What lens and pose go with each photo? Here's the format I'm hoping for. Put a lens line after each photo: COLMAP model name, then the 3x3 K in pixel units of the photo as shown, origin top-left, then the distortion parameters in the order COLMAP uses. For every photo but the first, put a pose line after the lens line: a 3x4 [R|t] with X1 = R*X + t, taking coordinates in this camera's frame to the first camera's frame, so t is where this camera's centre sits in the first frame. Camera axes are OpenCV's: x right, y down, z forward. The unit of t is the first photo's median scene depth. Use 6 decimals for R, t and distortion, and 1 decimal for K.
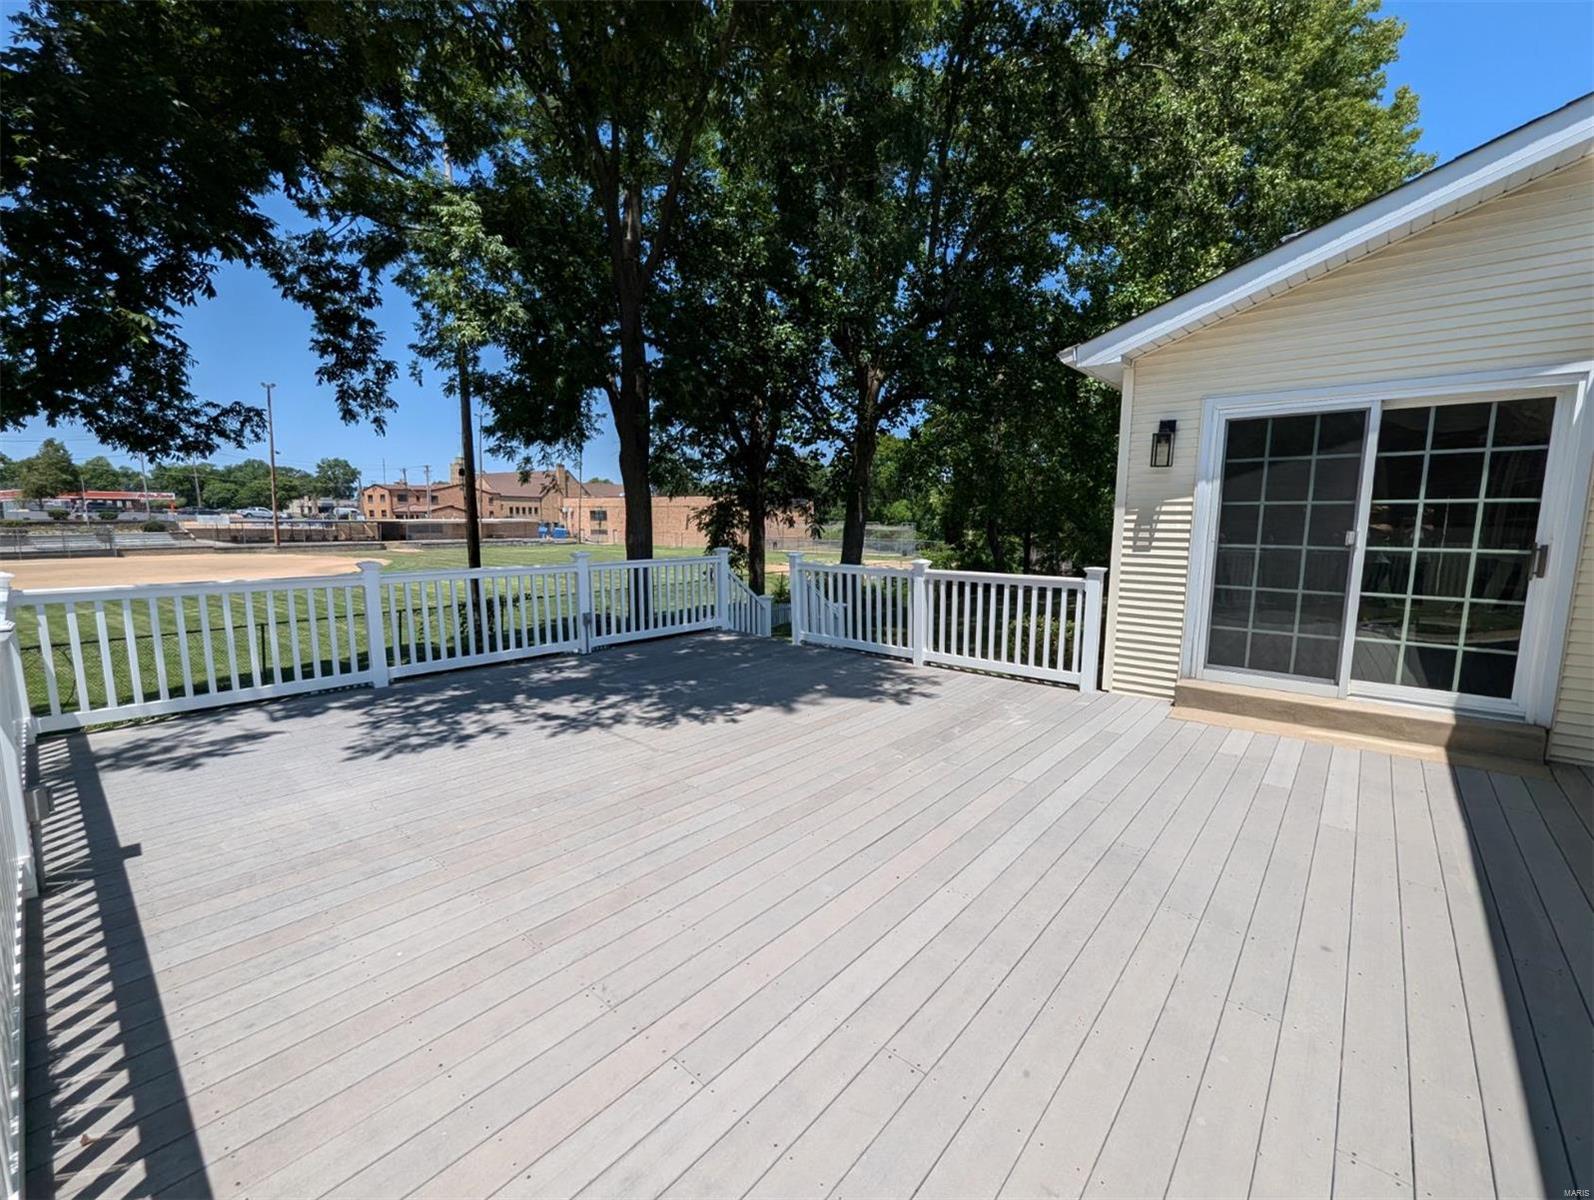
lens RADIAL K [[663.4, 0, 803.9], [0, 663.4, 603.4], [0, 0, 1]] dist [0.002941, -0.000231]
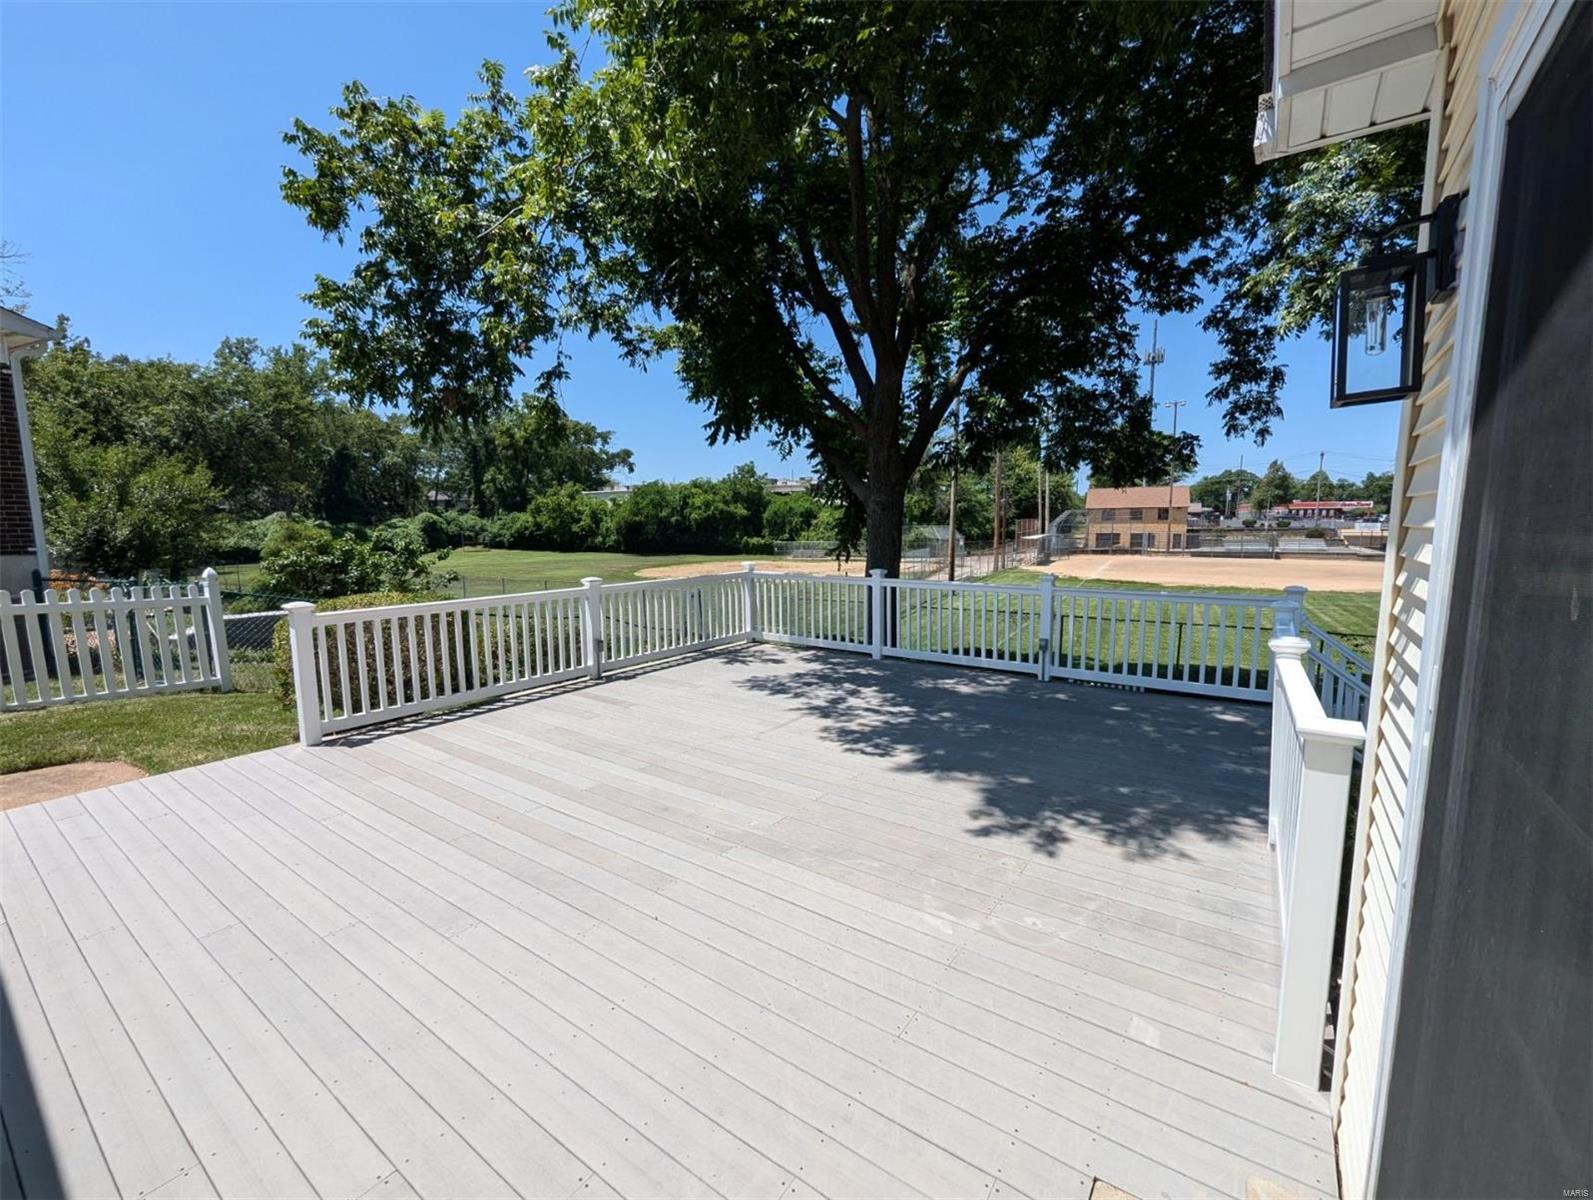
lens RADIAL K [[663.0, 0, 804.2], [0, 663.0, 603.4], [0, 0, 1]] dist [0.002941, -0.000231]
pose [[0.104683, 0.114771, -0.987861, 0.724398], [-0.123940, 0.987080, 0.101546, -0.114352], [0.986752, 0.111805, 0.117555, 0.683061]]
